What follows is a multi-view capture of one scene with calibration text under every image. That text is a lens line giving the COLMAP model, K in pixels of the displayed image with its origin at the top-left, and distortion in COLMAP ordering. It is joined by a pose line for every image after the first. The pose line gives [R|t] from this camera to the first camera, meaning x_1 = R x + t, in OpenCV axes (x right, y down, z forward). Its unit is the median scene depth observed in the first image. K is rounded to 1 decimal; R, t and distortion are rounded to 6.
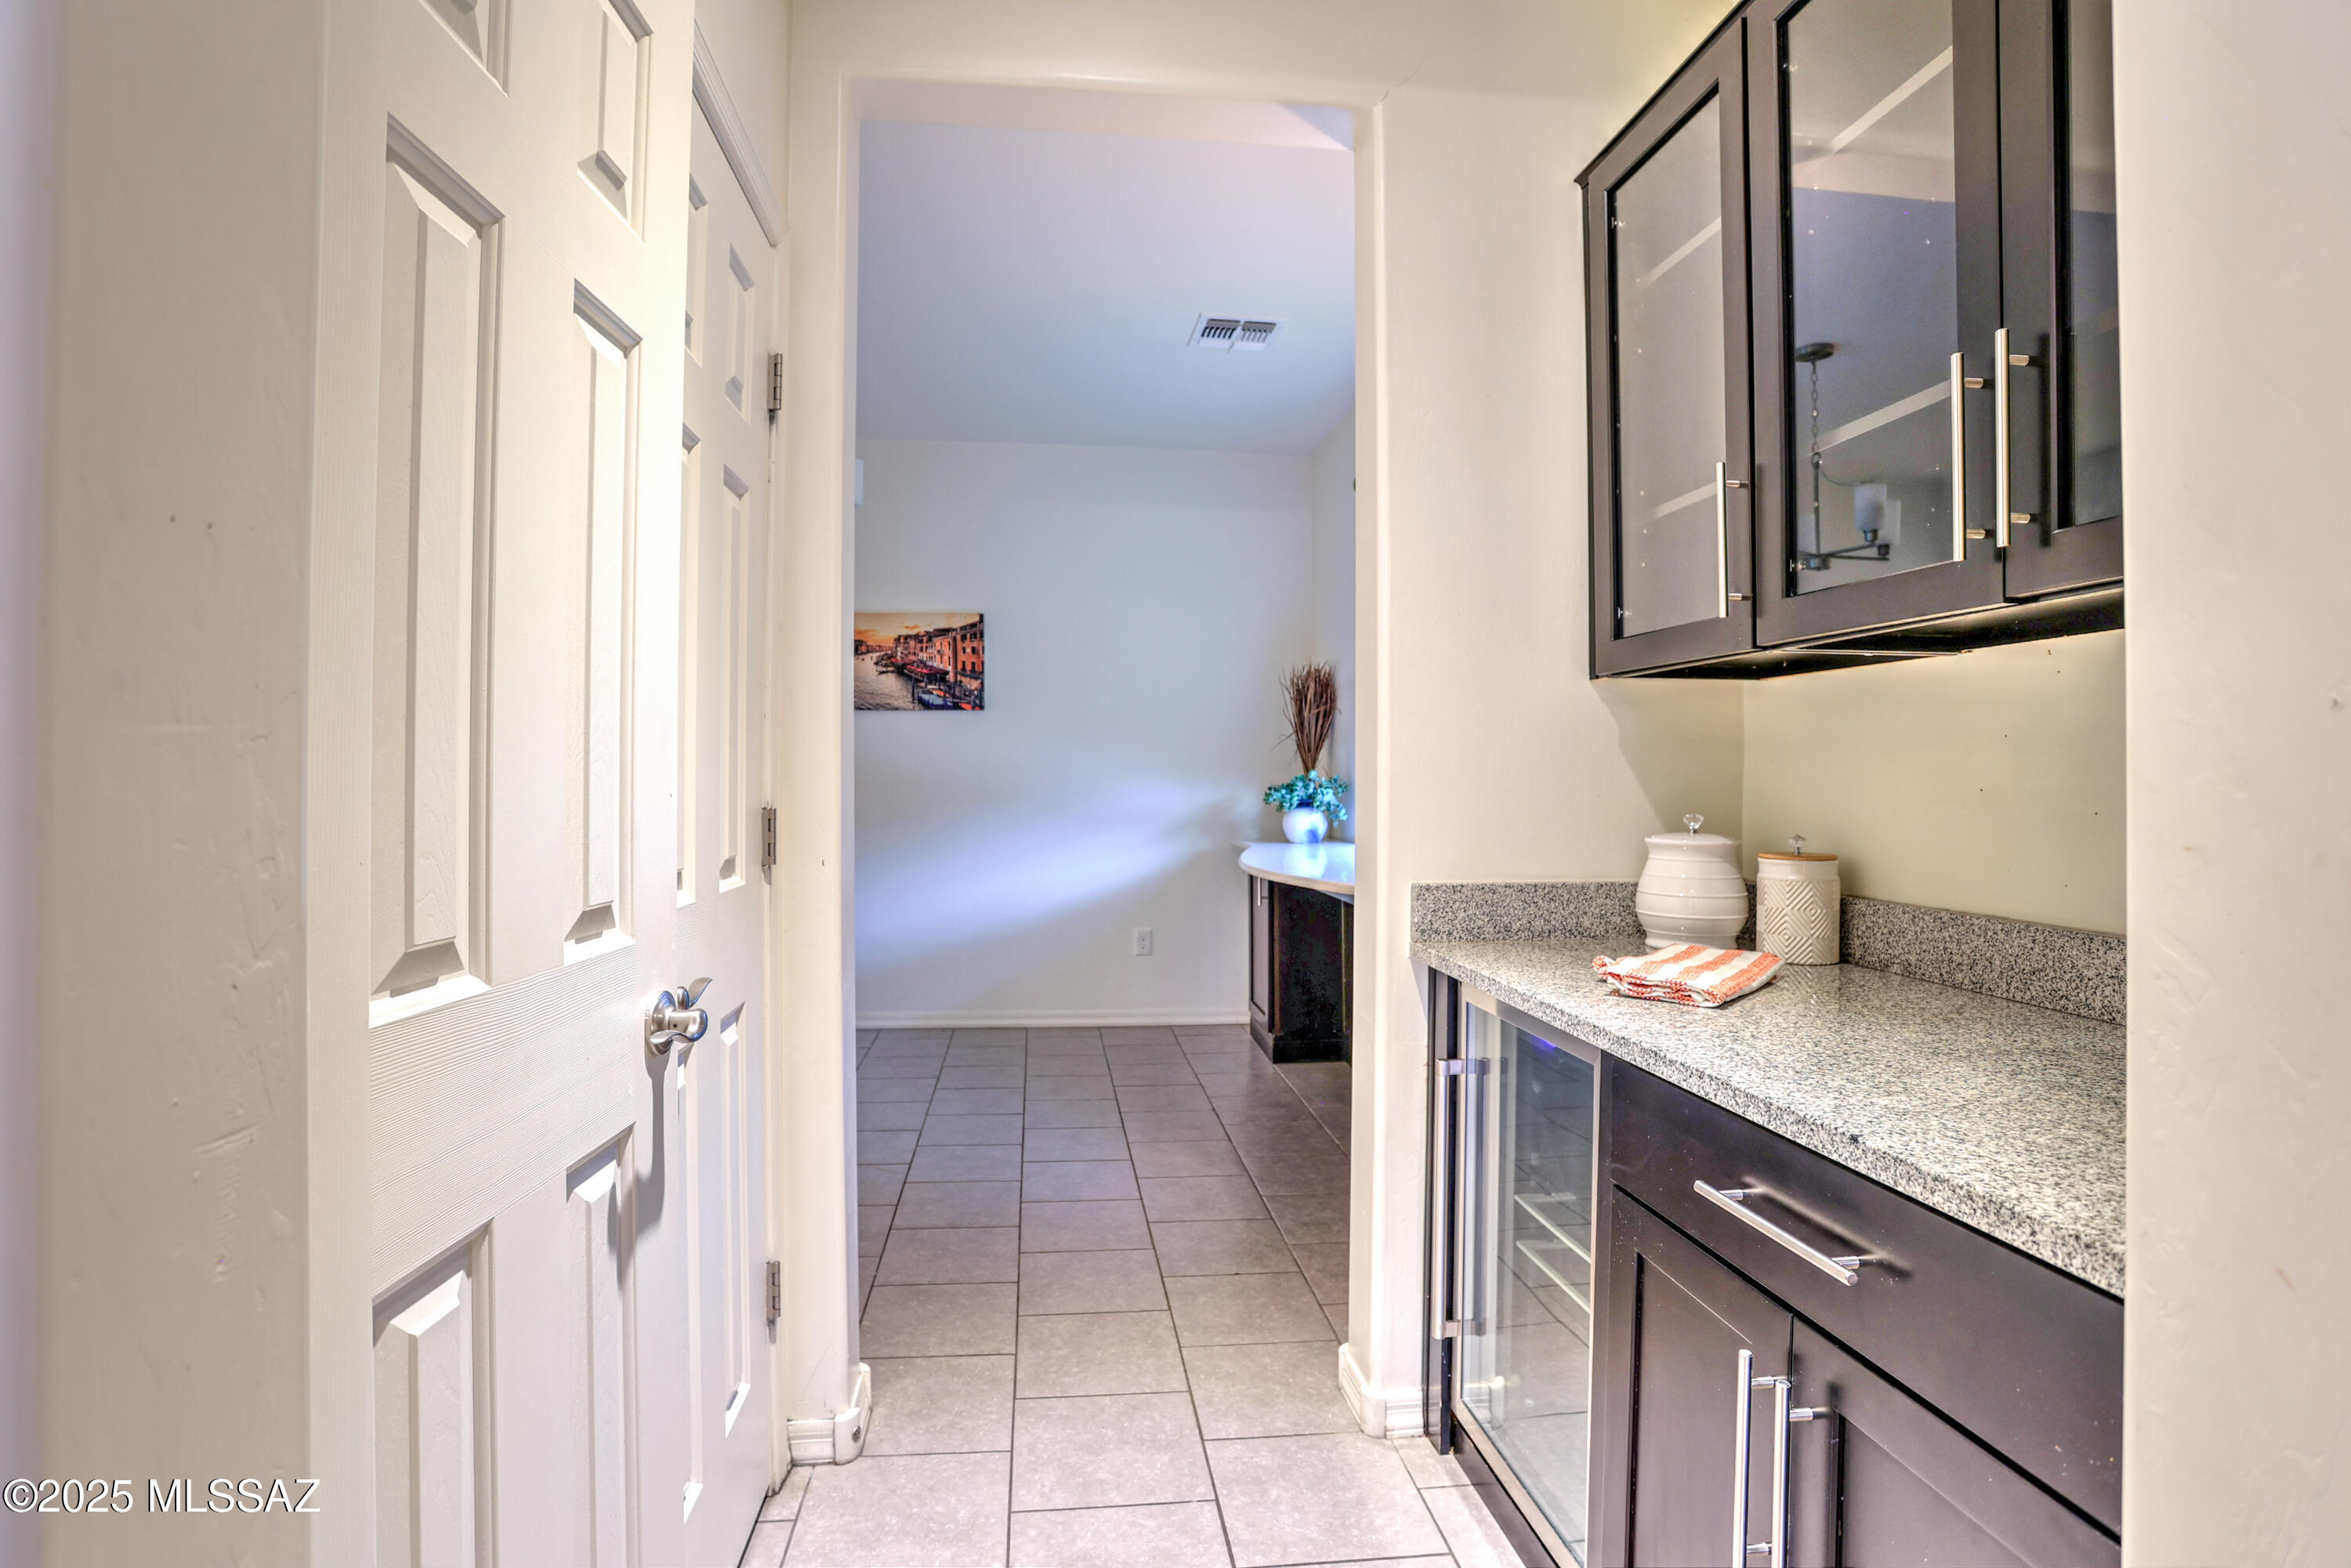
lens RADIAL K [[1141.7, 0, 1165.6], [0, 1141.7, 776.2], [0, 0, 1]] dist [-0.065192, 0.023460]
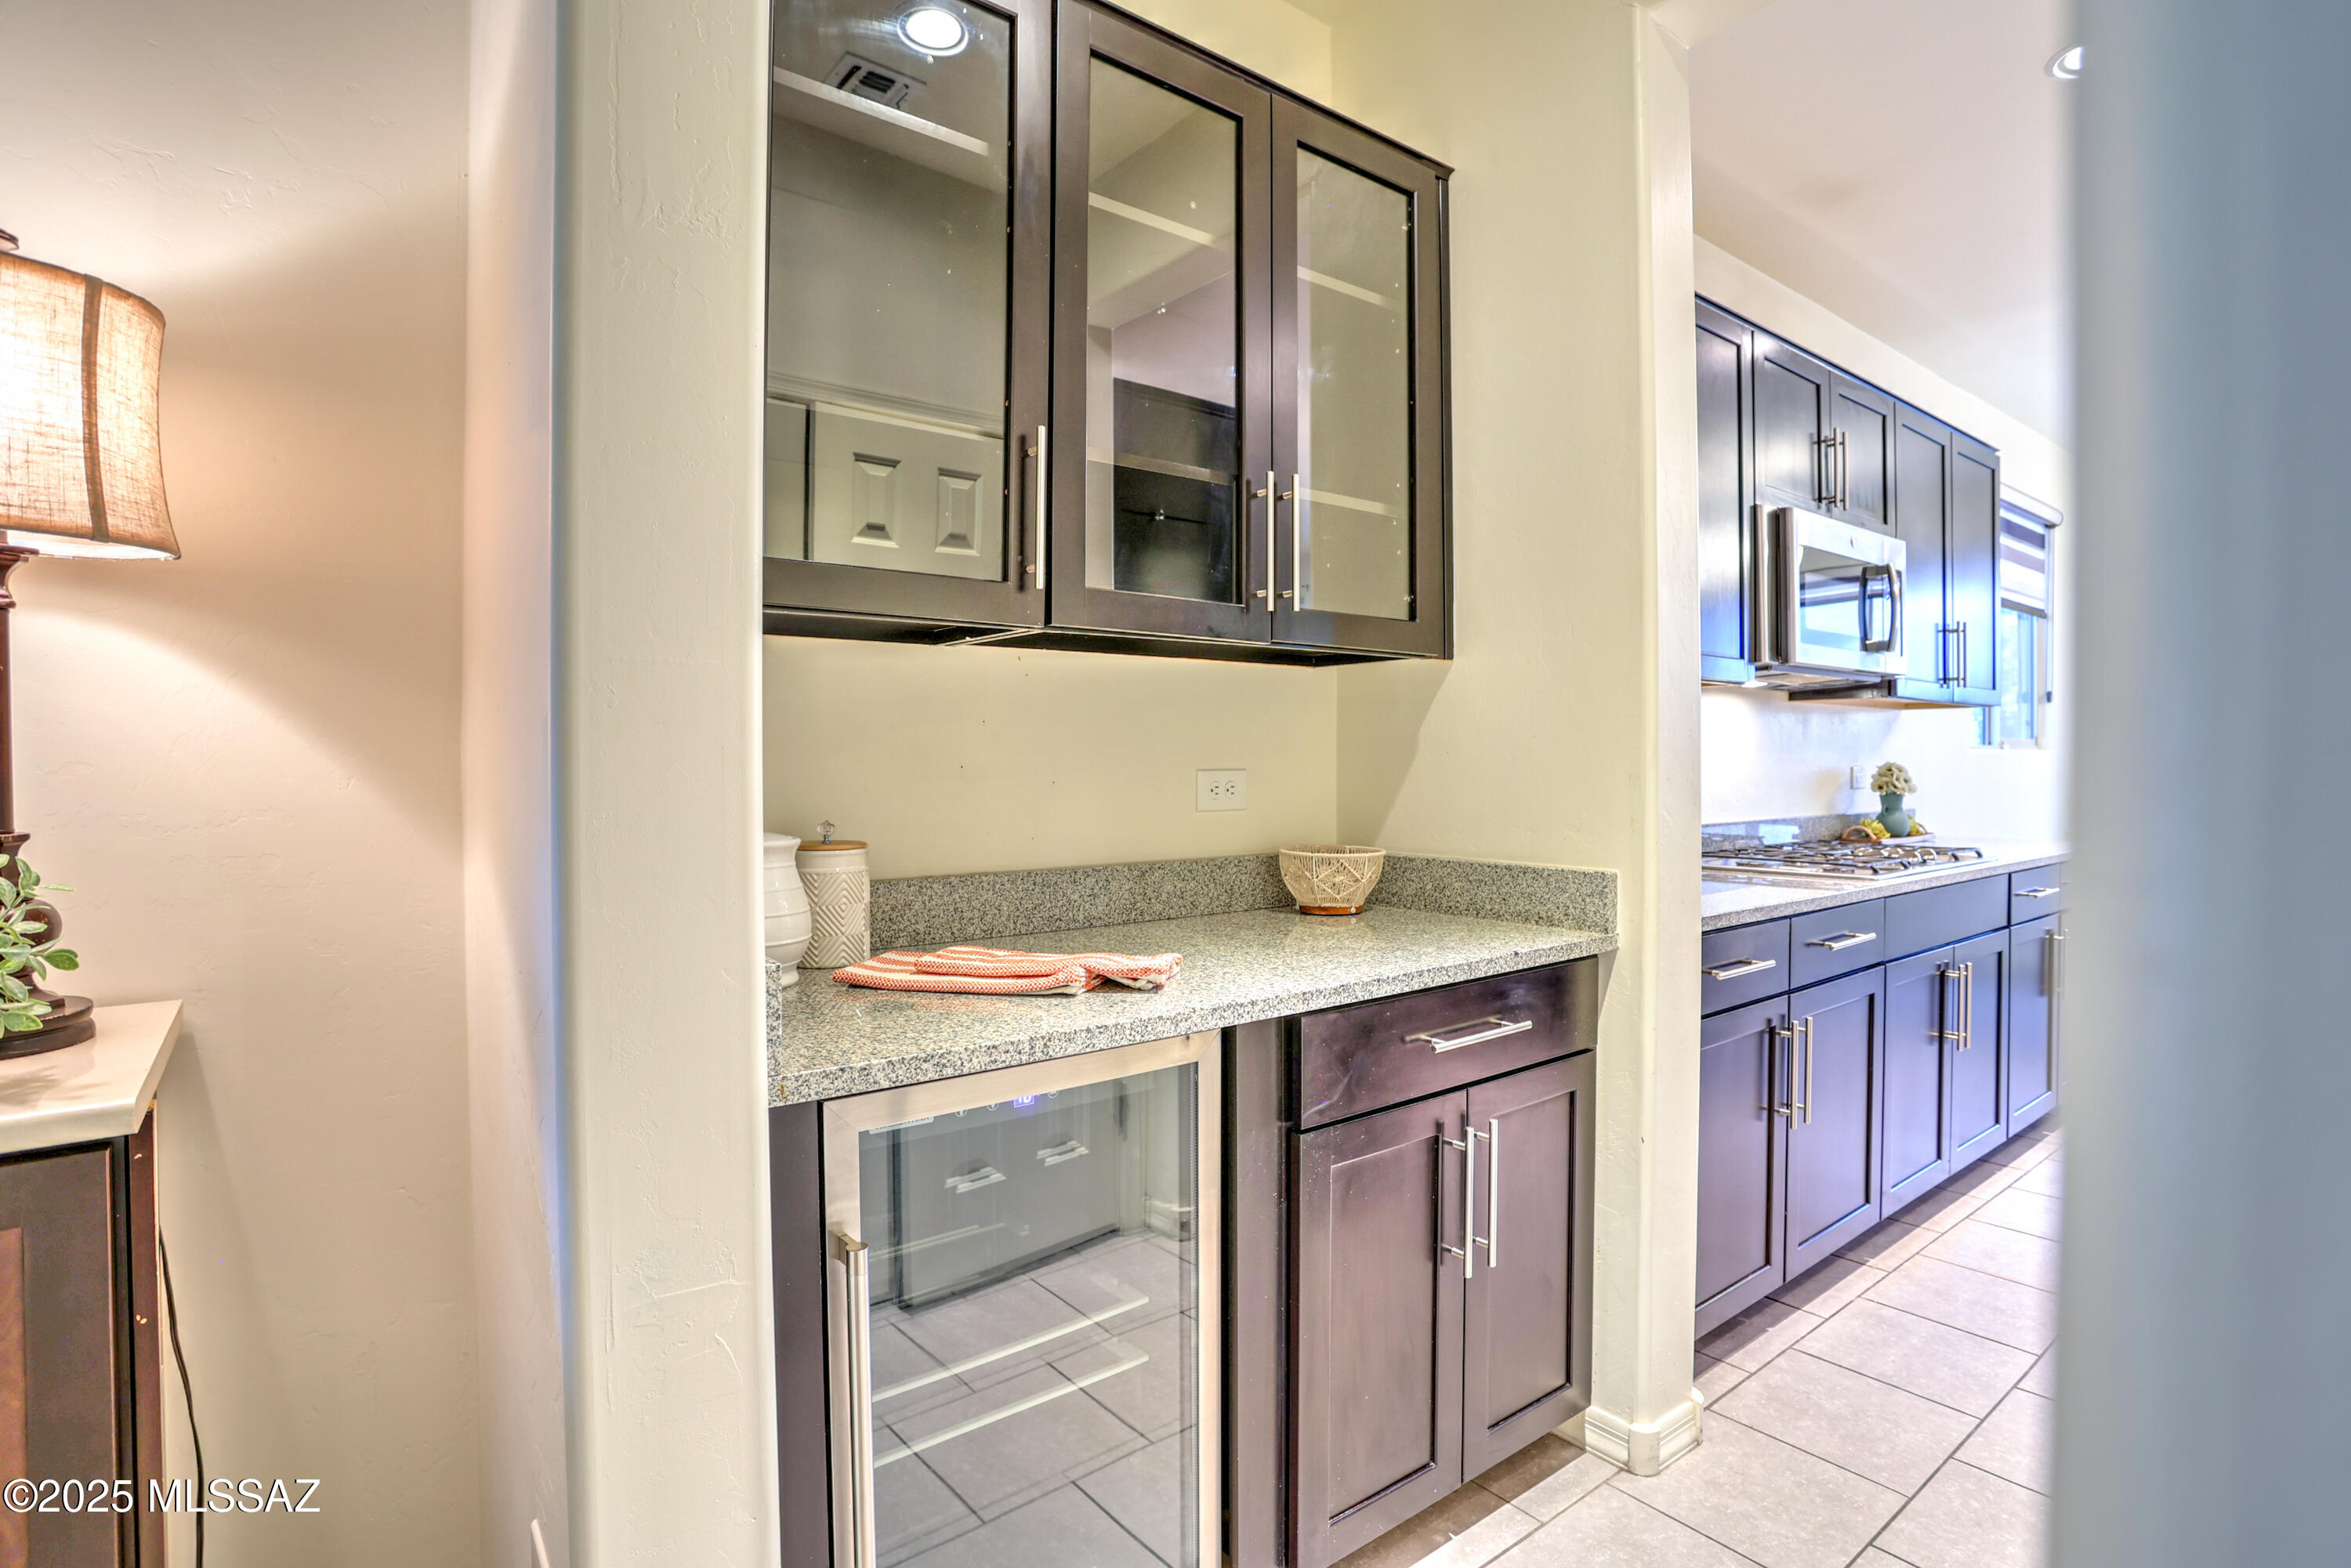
lens RADIAL K [[1141.7, 0, 1166.2], [0, 1141.7, 776.3], [0, 0, 1]] dist [-0.065192, 0.023460]
pose [[-0.518640, -0.015743, 0.854848, -0.418722], [-0.004859, 0.999869, 0.015466, 0.001909], [-0.854979, 0.003867, -0.518648, 1.506383]]
